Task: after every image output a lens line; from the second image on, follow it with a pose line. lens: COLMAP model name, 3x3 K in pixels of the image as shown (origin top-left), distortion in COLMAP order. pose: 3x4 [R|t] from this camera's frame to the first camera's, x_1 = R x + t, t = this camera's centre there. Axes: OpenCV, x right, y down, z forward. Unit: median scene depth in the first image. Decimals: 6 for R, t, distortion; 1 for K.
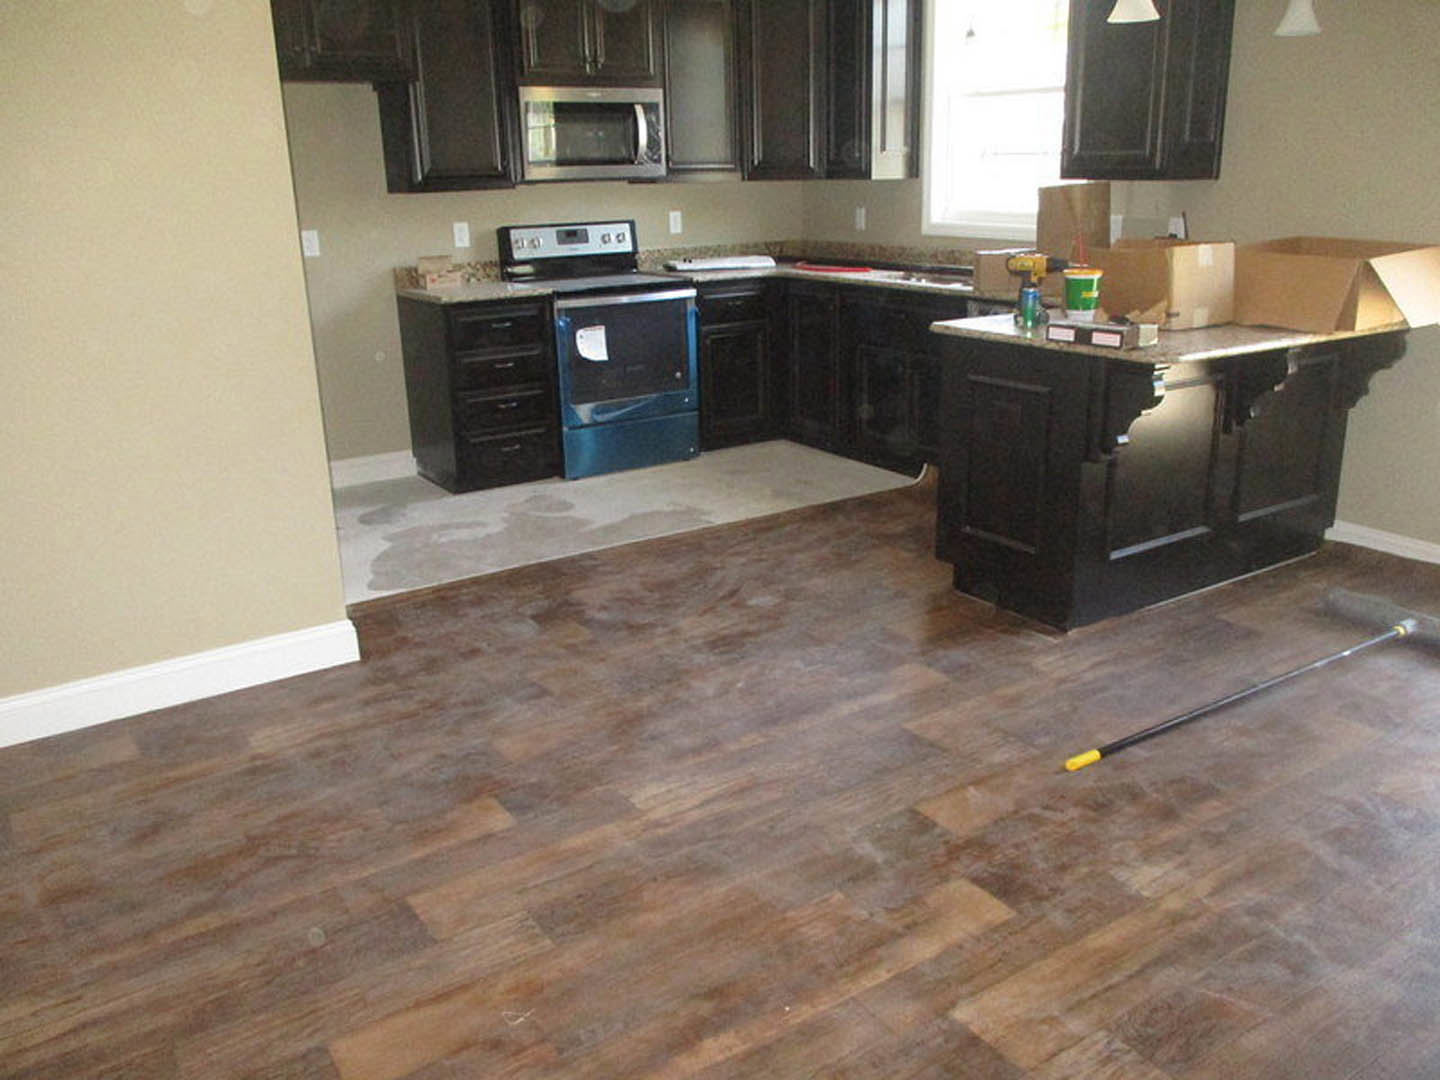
lens RADIAL K [[1187.4, 0, 721.4], [0, 1187.4, 543.1], [0, 0, 1]] dist [-0.050703, 0.043669]
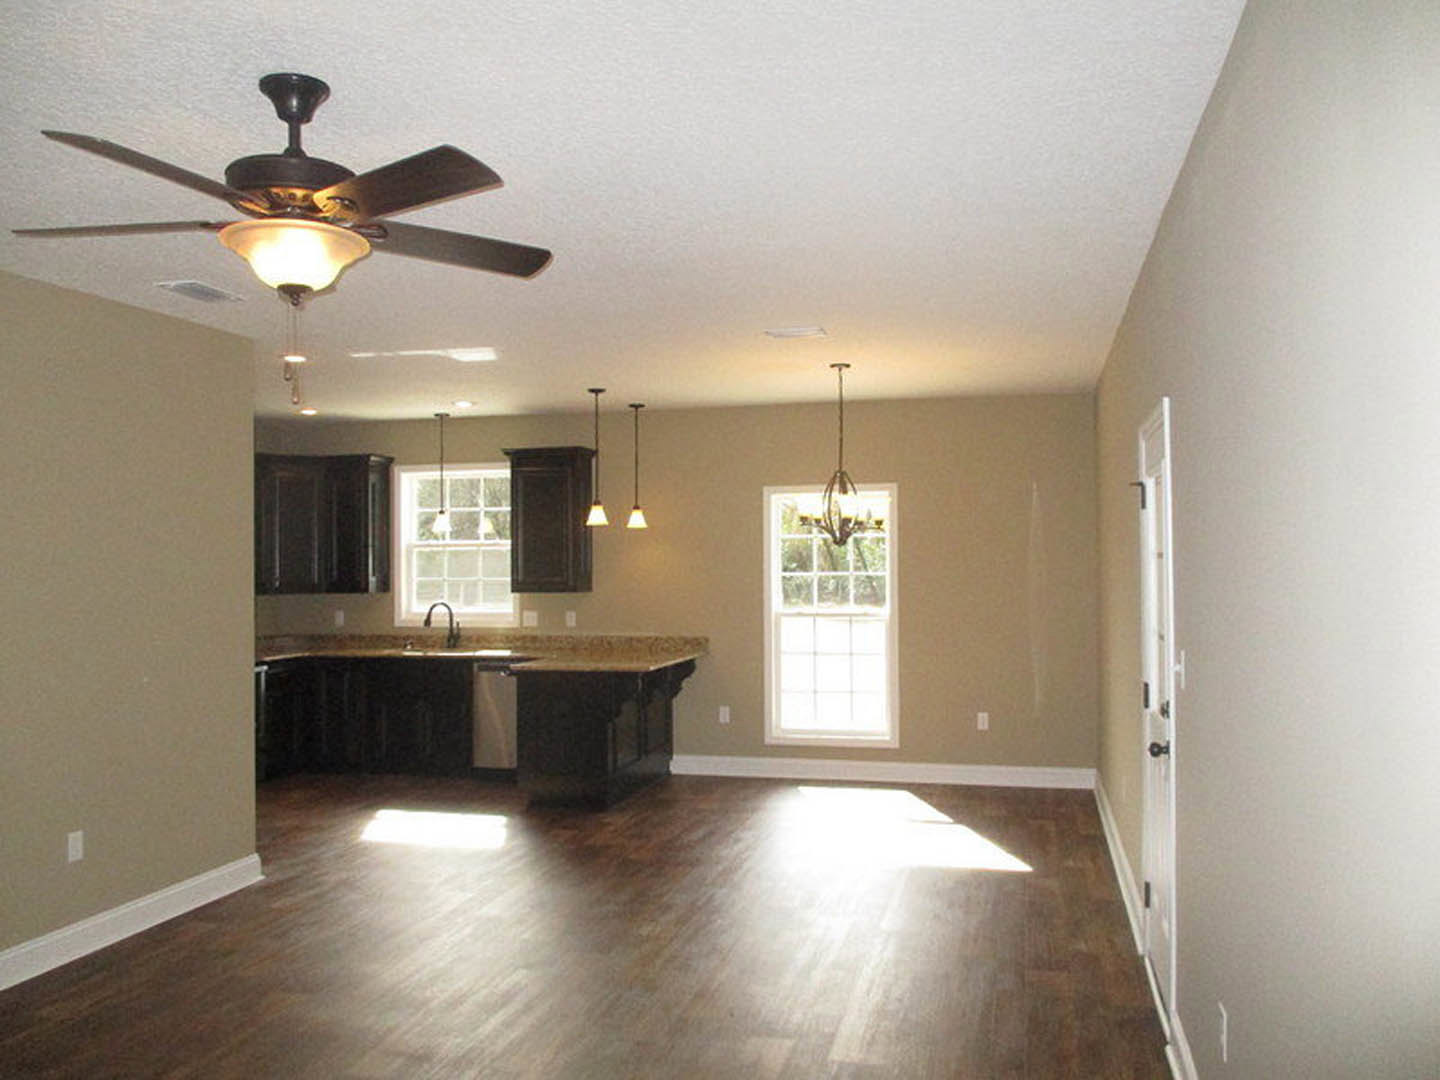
lens RADIAL K [[1187.4, 0, 718.6], [0, 1187.4, 538.0], [0, 0, 1]] dist [-0.050703, 0.043669]
pose [[0.738231, 0.027738, 0.673977, -0.629830], [0.200656, 0.944894, -0.258674, 0.133586], [-0.644012, 0.326199, 0.691985, -0.448343]]
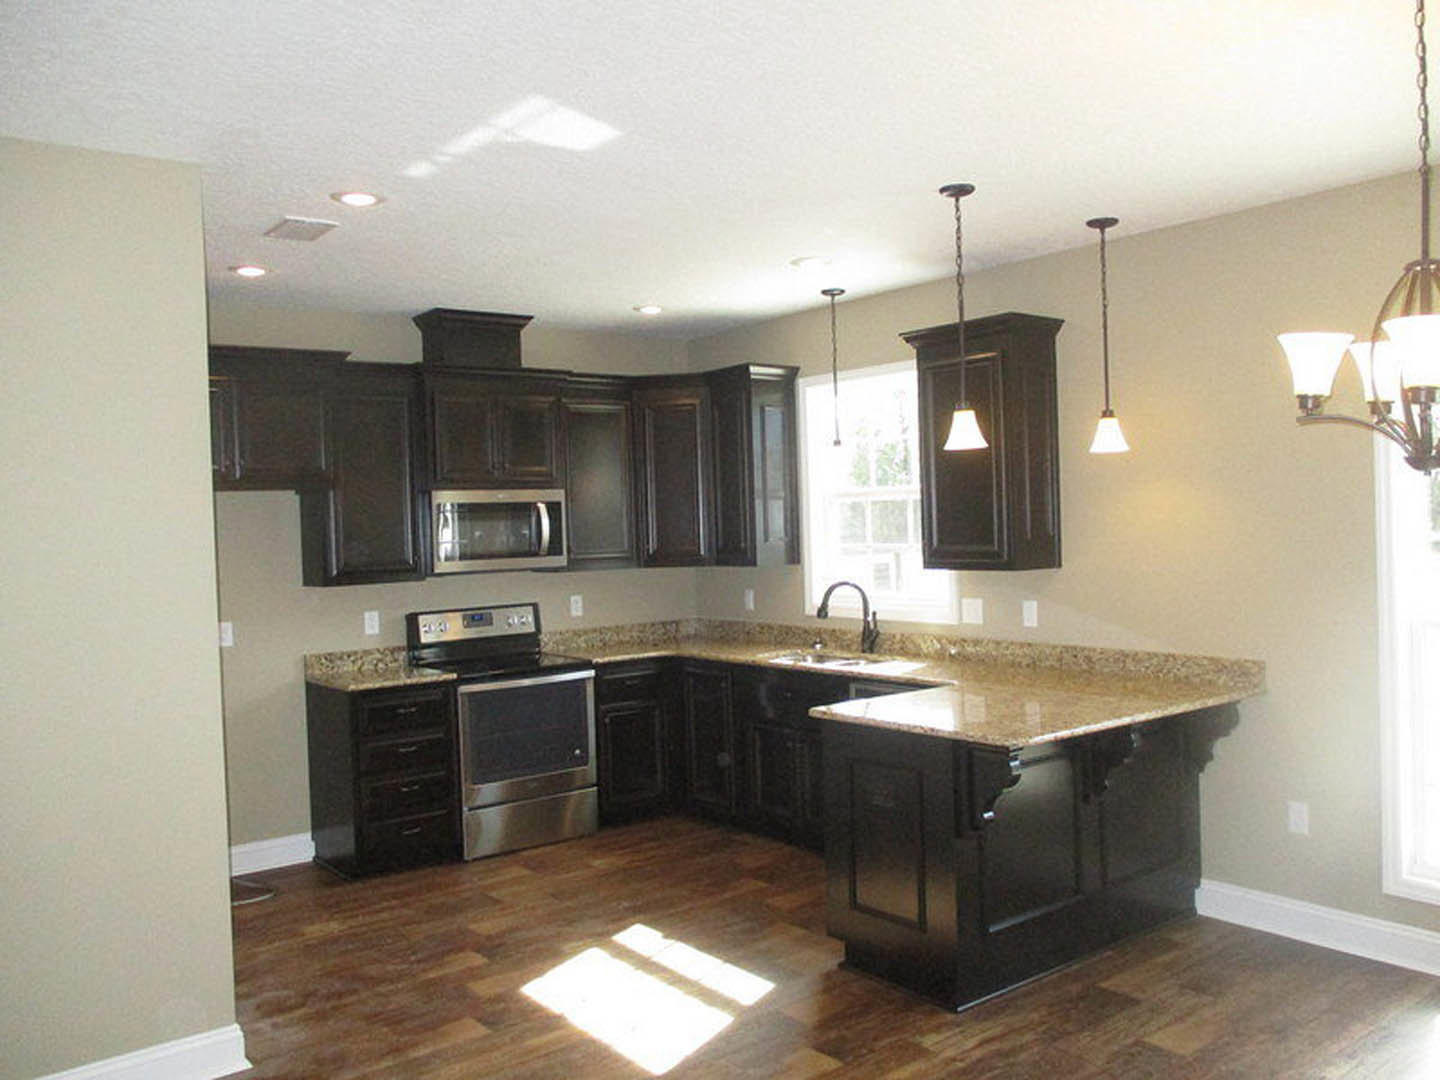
lens RADIAL K [[1187.4, 0, 724.6], [0, 1187.4, 526.1], [0, 0, 1]] dist [-0.050703, 0.043669]
pose [[0.996546, -0.007509, 0.082699, 0.007528], [0.032381, 0.952201, -0.303751, -0.012274], [-0.076465, 0.305380, 0.949156, -0.052903]]
